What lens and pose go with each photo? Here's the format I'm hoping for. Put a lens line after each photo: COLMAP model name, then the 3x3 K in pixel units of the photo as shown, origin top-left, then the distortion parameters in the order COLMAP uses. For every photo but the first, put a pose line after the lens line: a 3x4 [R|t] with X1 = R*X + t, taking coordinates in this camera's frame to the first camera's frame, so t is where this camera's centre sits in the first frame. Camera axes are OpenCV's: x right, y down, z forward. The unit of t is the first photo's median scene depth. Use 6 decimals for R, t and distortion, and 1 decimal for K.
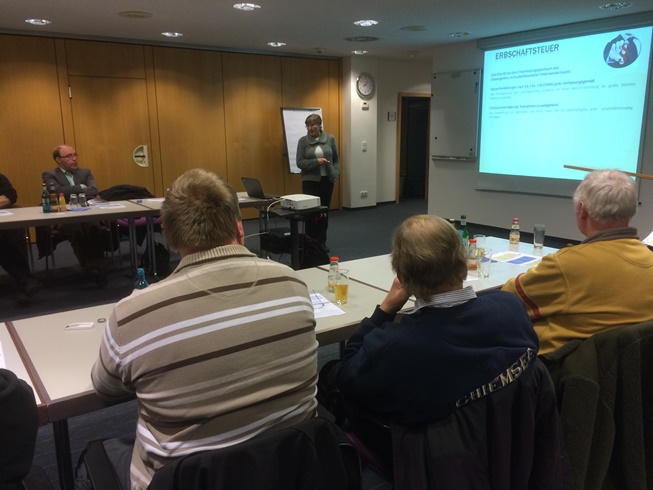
lens RADIAL K [[555.1, 0, 326.5], [0, 555.1, 245.0], [0, 0, 1]] dist [0.011221, 0.005203]
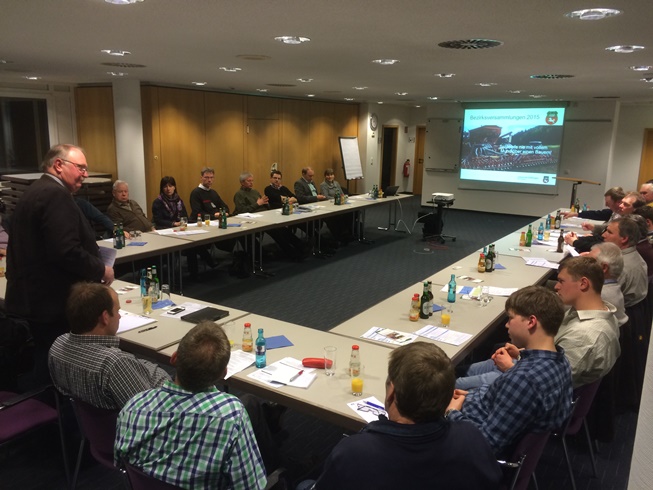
lens RADIAL K [[555.1, 0, 326.5], [0, 555.1, 245.0], [0, 0, 1]] dist [0.011221, 0.005203]
pose [[0.937984, -0.049925, 0.343066, -0.652565], [0.051089, 0.998678, 0.005649, 0.038628], [-0.342895, 0.012228, 0.939294, -0.418034]]
